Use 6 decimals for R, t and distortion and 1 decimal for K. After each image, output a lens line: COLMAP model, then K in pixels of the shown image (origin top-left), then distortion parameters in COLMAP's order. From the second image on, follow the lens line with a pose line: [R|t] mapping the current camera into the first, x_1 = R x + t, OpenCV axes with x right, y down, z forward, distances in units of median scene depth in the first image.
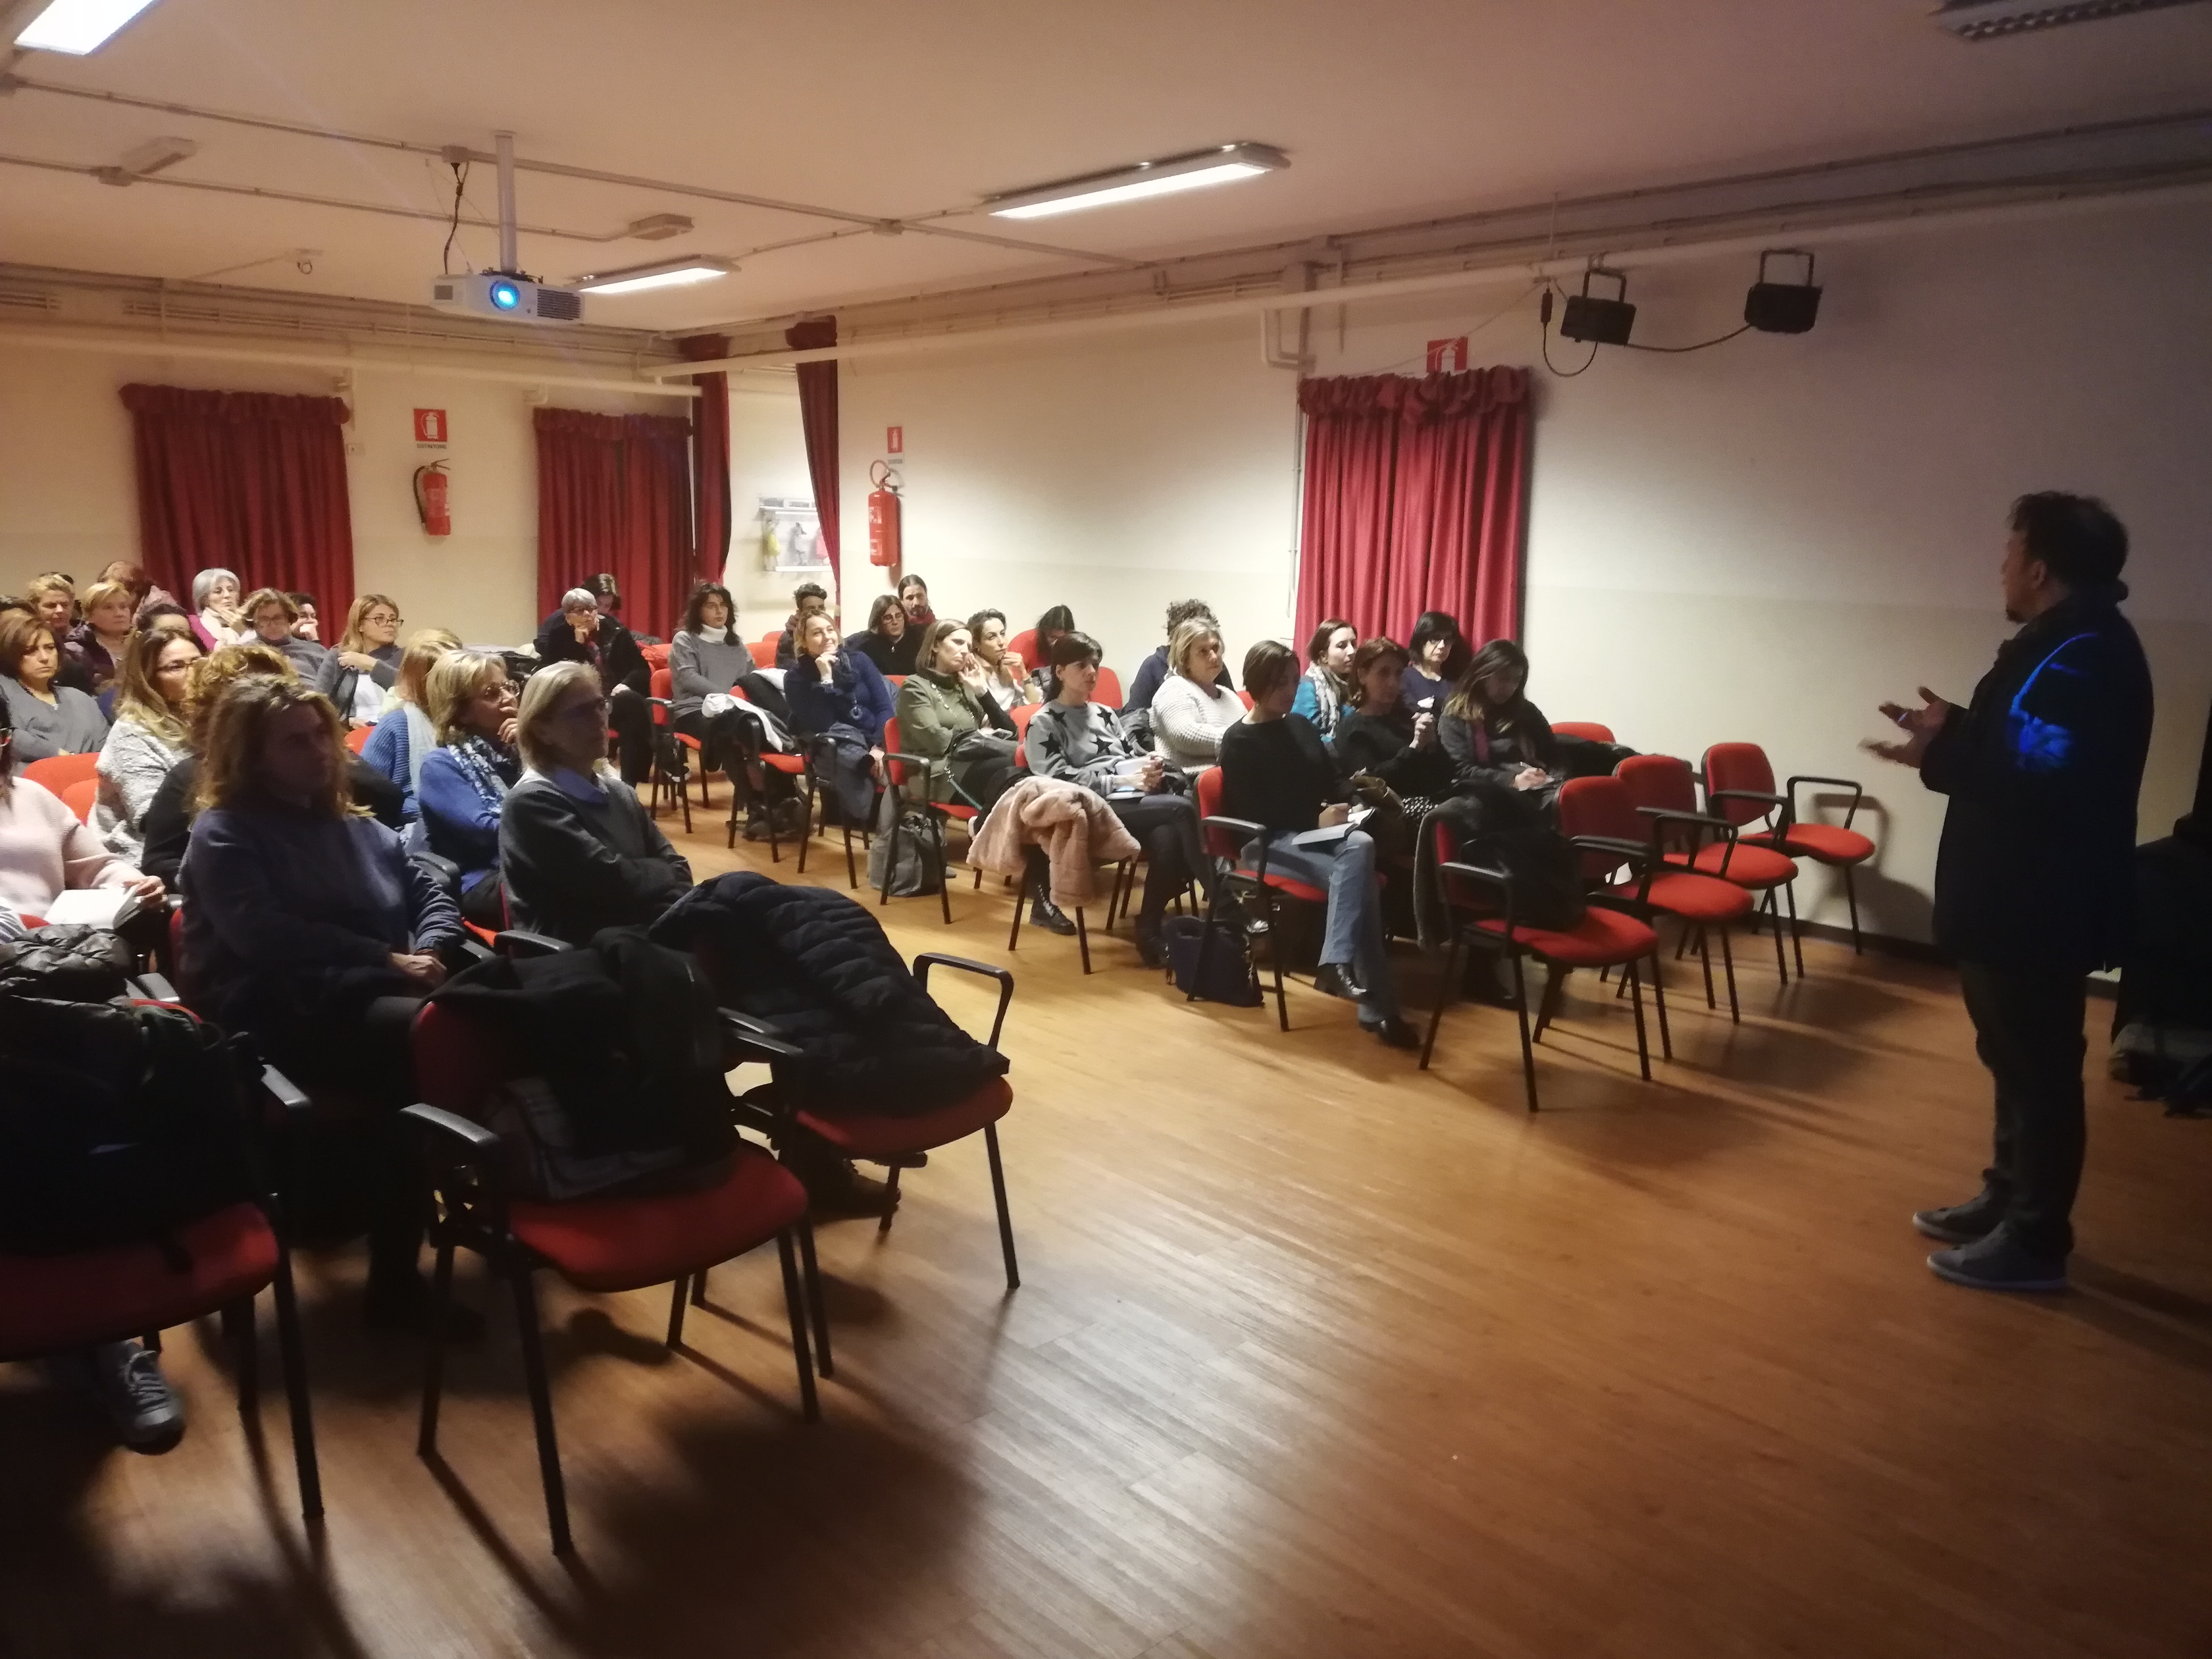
lens RADIAL K [[1718.4, 0, 1107.9], [0, 1718.4, 830.7], [0, 0, 1]] dist [-0.000598, -0.018744]
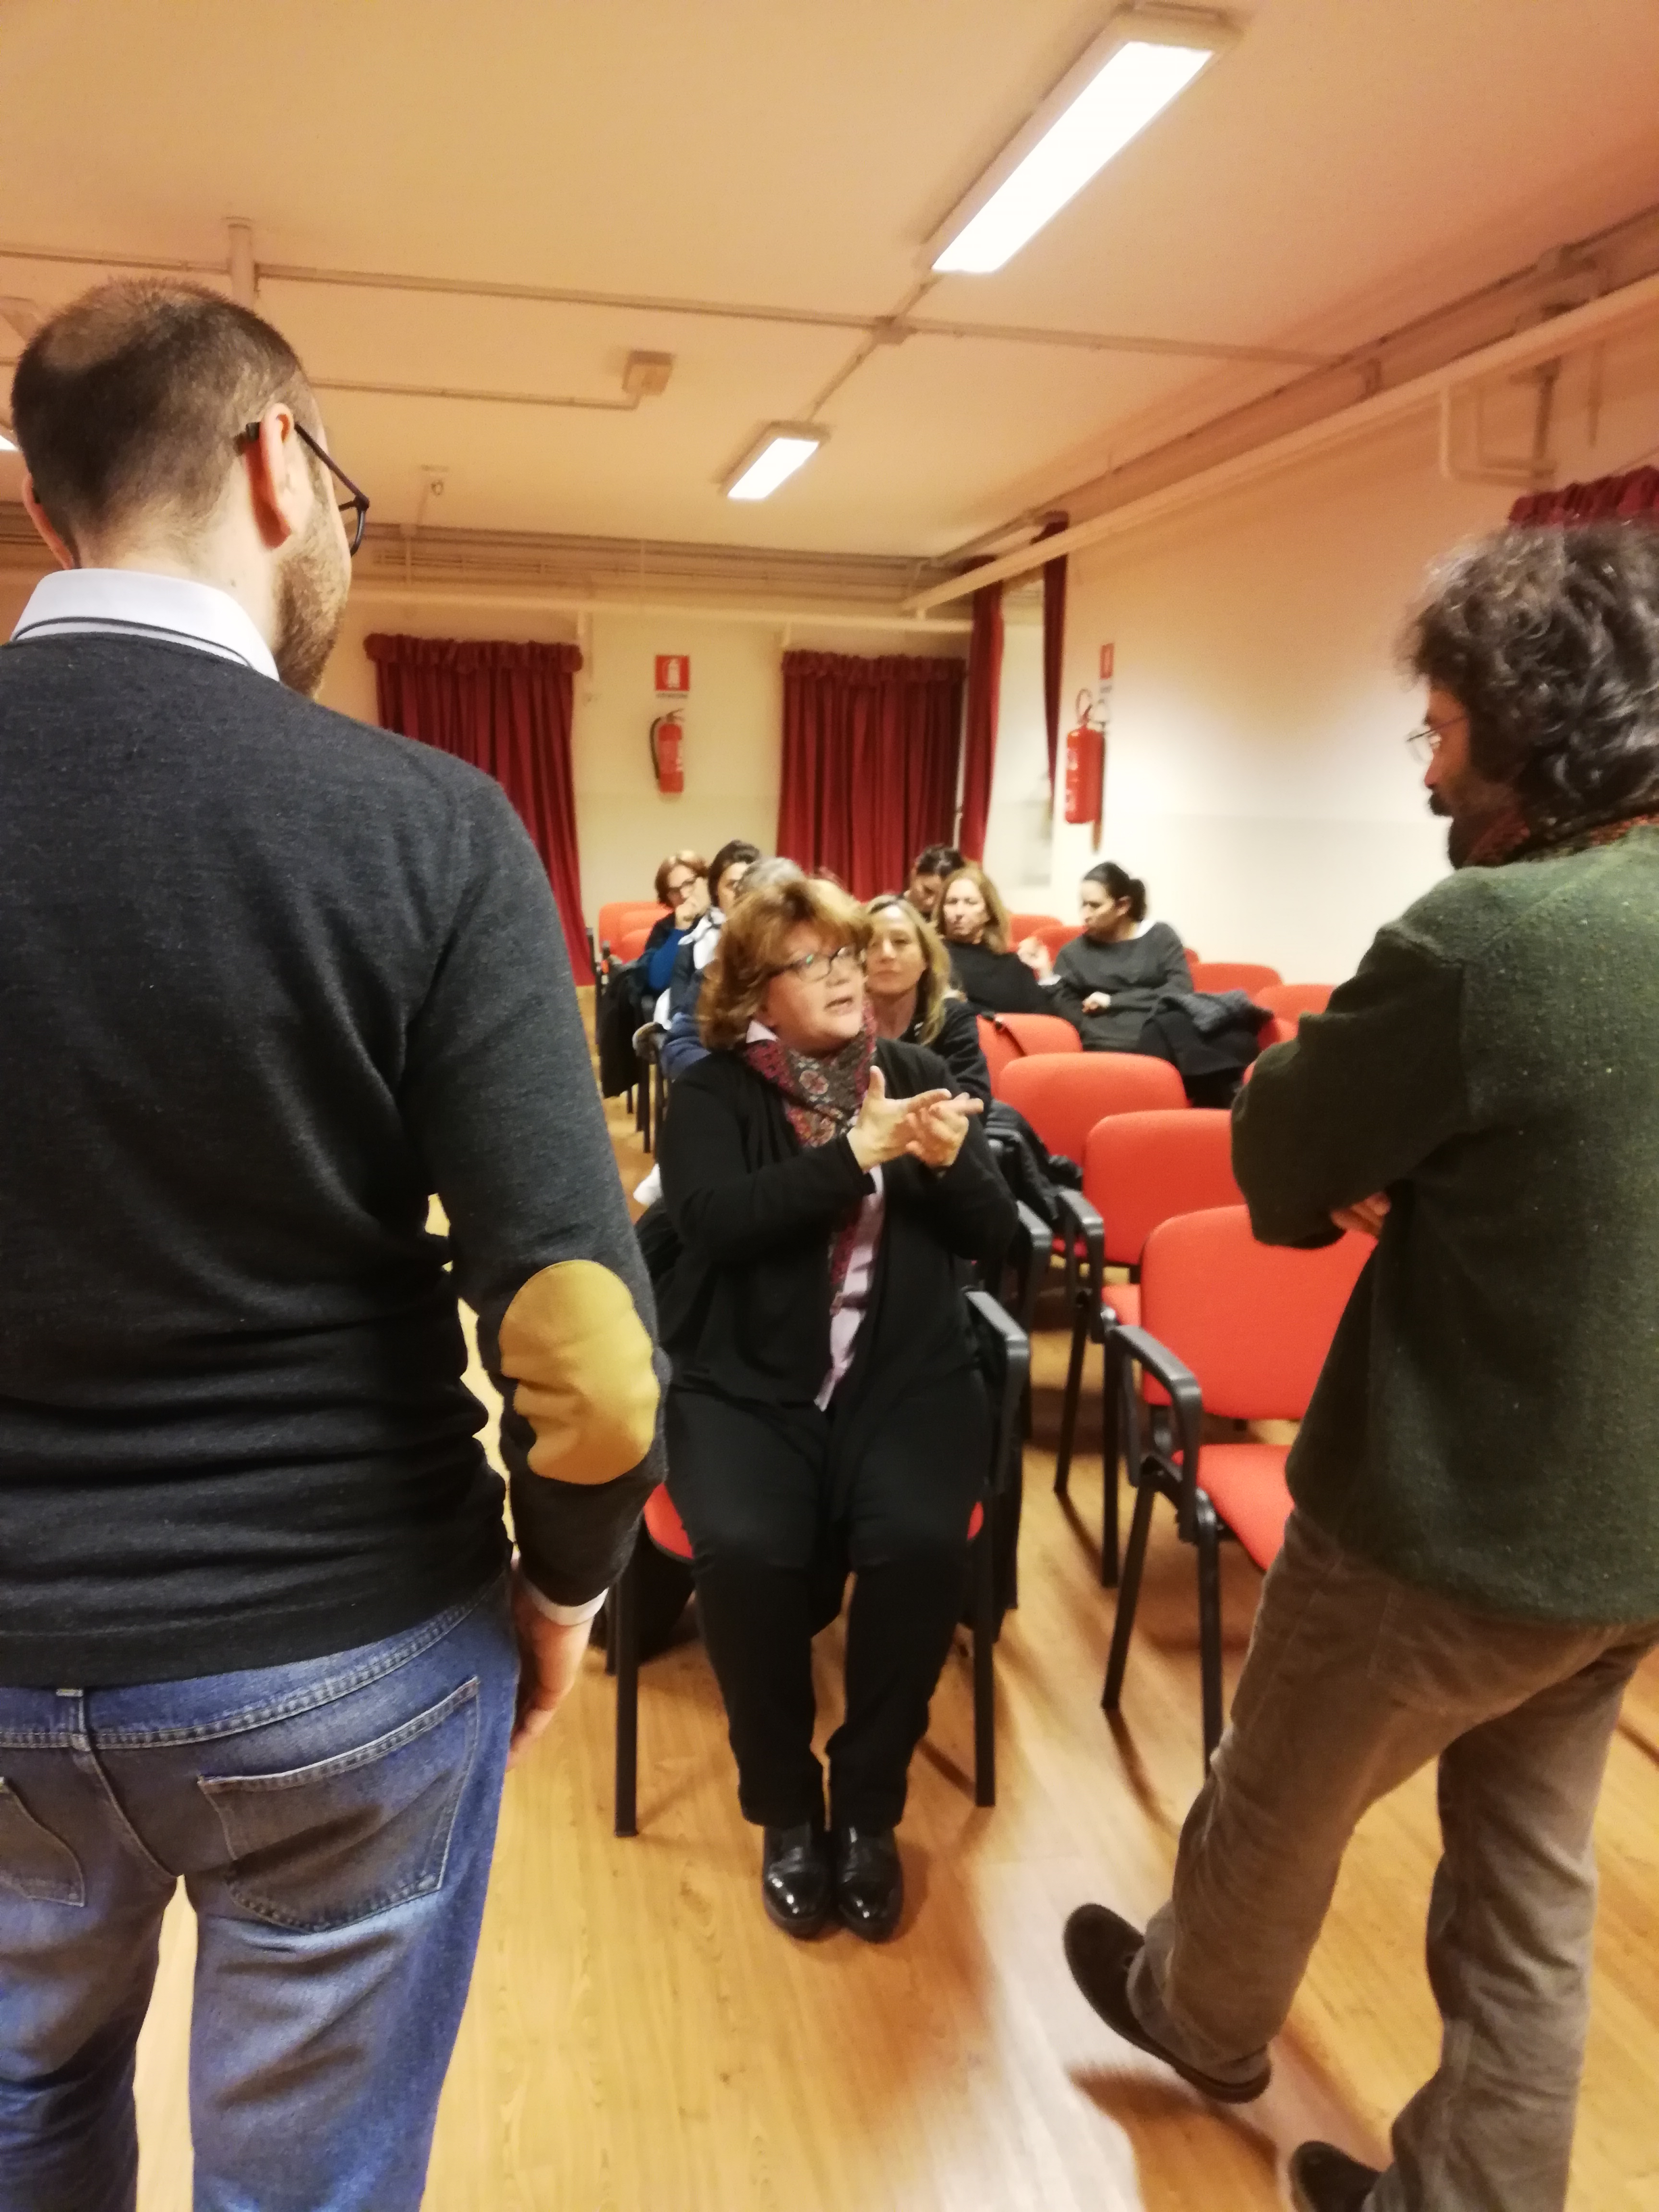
lens RADIAL K [[1718.4, 0, 827.6], [0, 1718.4, 1108.9], [0, 0, 1]] dist [-0.000598, -0.018744]
pose [[0.861438, 0.087907, -0.500196, 0.164066], [-0.095190, 0.995398, 0.011000, -0.022154], [0.498862, 0.038138, 0.865842, 0.261055]]
